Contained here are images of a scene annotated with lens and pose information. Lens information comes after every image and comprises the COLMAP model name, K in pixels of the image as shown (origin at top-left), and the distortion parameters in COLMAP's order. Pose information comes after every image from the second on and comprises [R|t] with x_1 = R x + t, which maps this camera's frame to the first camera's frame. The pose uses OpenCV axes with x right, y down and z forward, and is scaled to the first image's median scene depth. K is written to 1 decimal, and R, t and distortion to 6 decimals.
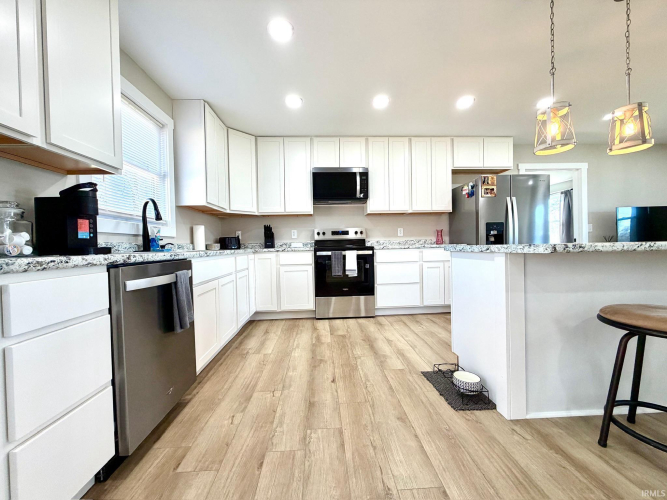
lens RADIAL K [[265.6, 0, 330.2], [0, 265.6, 250.6], [0, 0, 1]] dist [-0.000007, 0.000491]
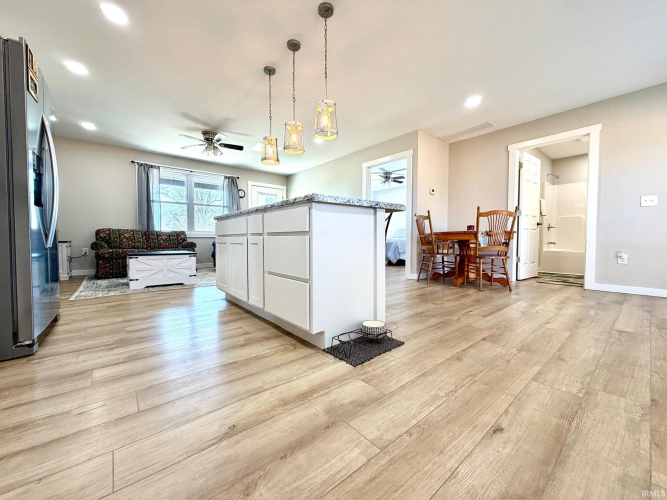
lens RADIAL K [[265.6, 0, 332.0], [0, 265.6, 248.5], [0, 0, 1]] dist [-0.000007, 0.000491]
pose [[-0.606734, -0.004880, 0.794890, -0.108995], [0.027123, 0.999272, 0.026838, 0.069401], [-0.794442, 0.037843, -0.606160, 0.854726]]
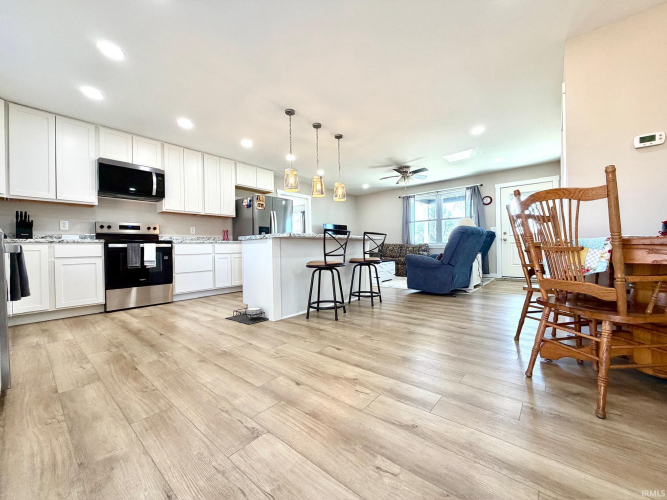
lens RADIAL K [[265.6, 0, 332.5], [0, 265.6, 247.1], [0, 0, 1]] dist [-0.000007, 0.000491]
pose [[0.680629, 0.012442, 0.732523, -0.211250], [0.015455, 0.999389, -0.031334, 0.062061], [-0.732465, 0.032648, 0.680021, -0.293905]]
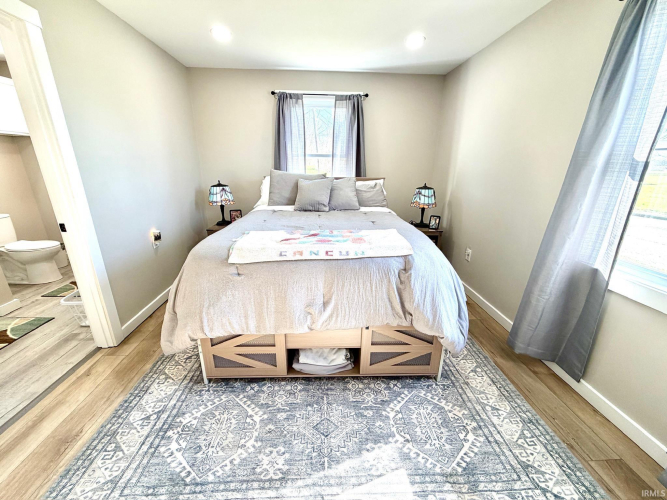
lens RADIAL K [[265.6, 0, 334.9], [0, 265.6, 249.5], [0, 0, 1]] dist [-0.000007, 0.000491]
pose [[0.999423, 0.027464, 0.019997, 1.028523], [-0.032028, 0.958009, 0.284945, -0.162438], [-0.011332, -0.285421, 0.958335, 0.752216]]
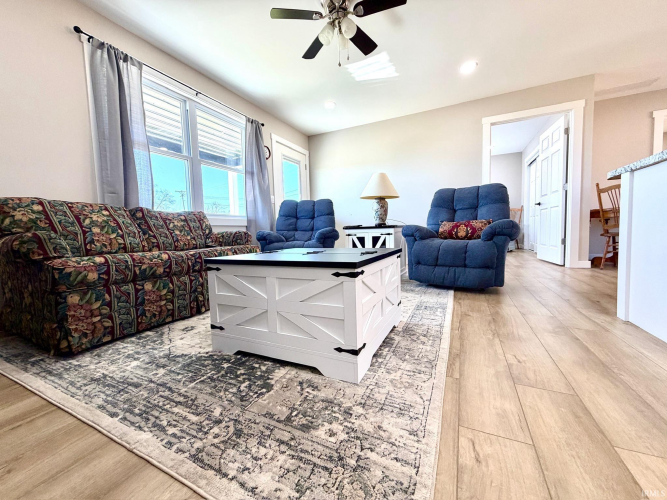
lens RADIAL K [[265.6, 0, 332.0], [0, 265.6, 250.0], [0, 0, 1]] dist [-0.000007, 0.000491]
pose [[-0.872745, 0.014456, 0.487962, 1.050882], [0.057875, 0.995576, 0.074020, 0.059396], [-0.484733, 0.092841, -0.869721, 1.113401]]
